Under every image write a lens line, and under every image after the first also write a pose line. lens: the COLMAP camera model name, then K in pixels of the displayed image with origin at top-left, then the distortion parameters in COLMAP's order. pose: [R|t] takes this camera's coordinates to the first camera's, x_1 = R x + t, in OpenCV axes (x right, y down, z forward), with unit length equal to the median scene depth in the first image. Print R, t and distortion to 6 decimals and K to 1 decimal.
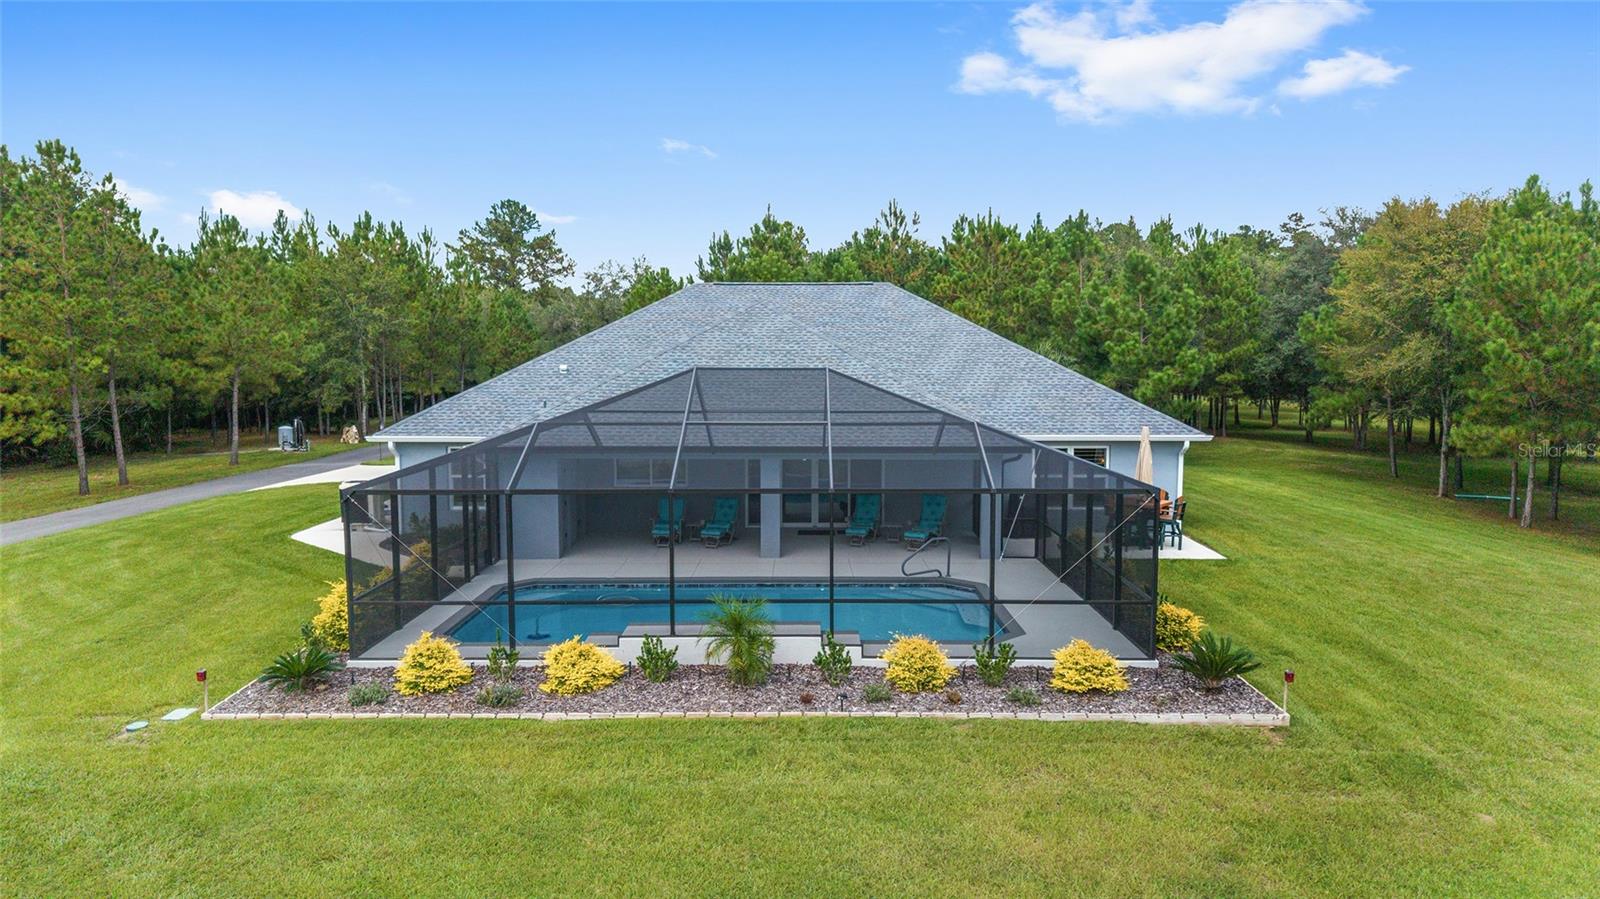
lens RADIAL K [[1067.8, 0, 798.9], [0, 1067.8, 445.5], [0, 0, 1]] dist [0.035459, -0.032521]
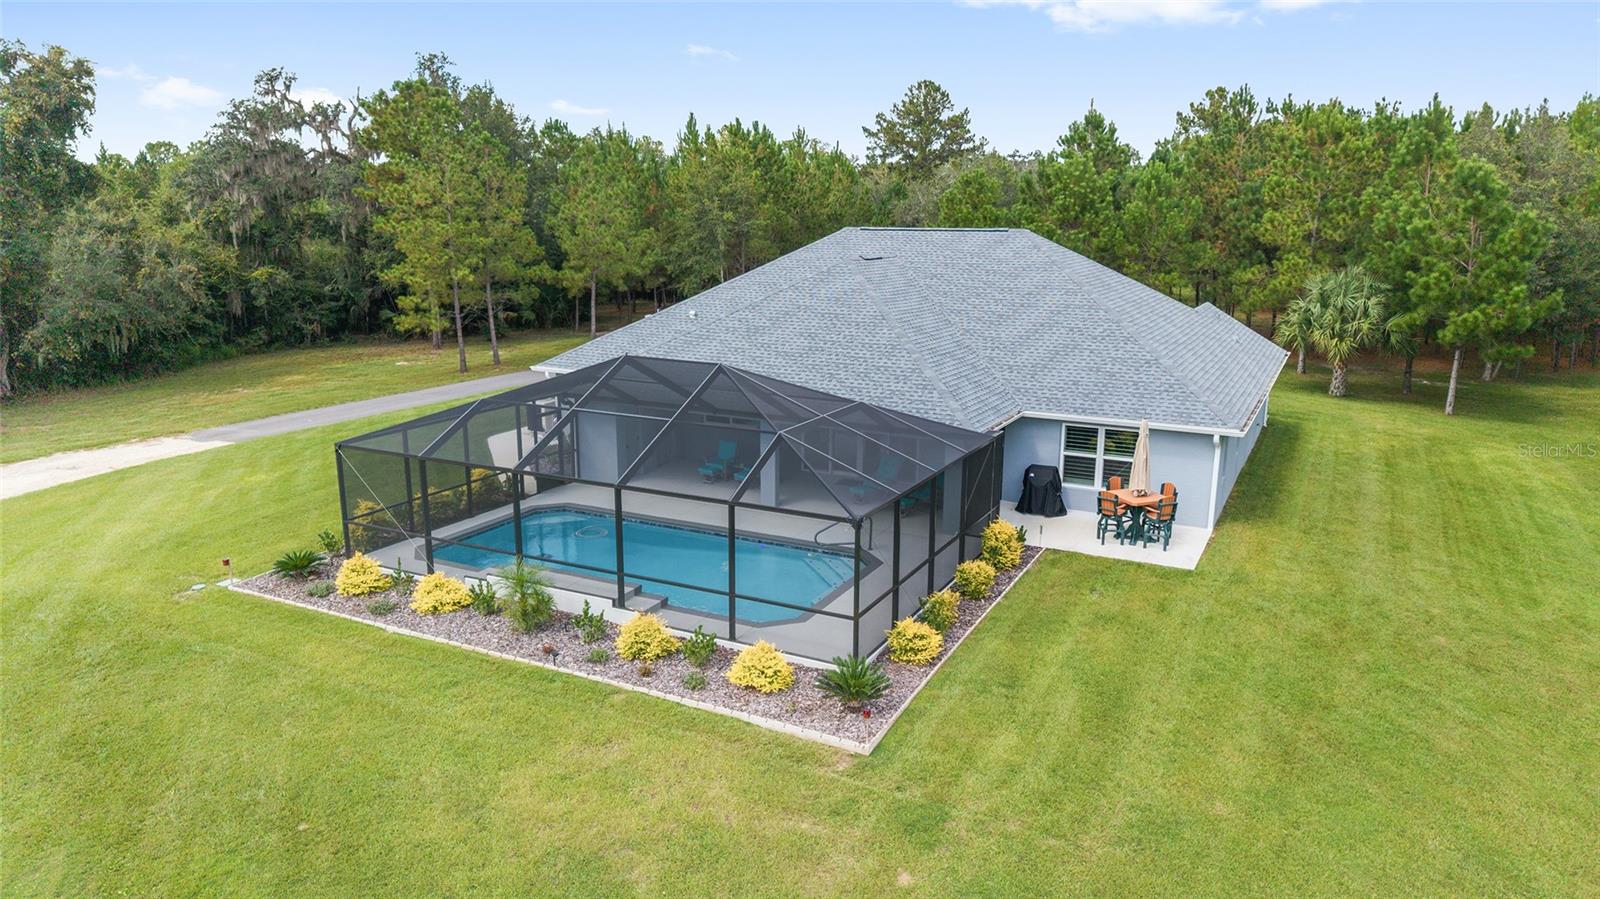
lens RADIAL K [[1067.8, 0, 803.8], [0, 1067.8, 452.5], [0, 0, 1]] dist [0.035459, -0.032521]
pose [[0.892500, 0.106768, -0.438228, 0.285493], [-0.044333, 0.987641, 0.150335, -0.070794], [0.448863, -0.114746, 0.886203, 0.009964]]
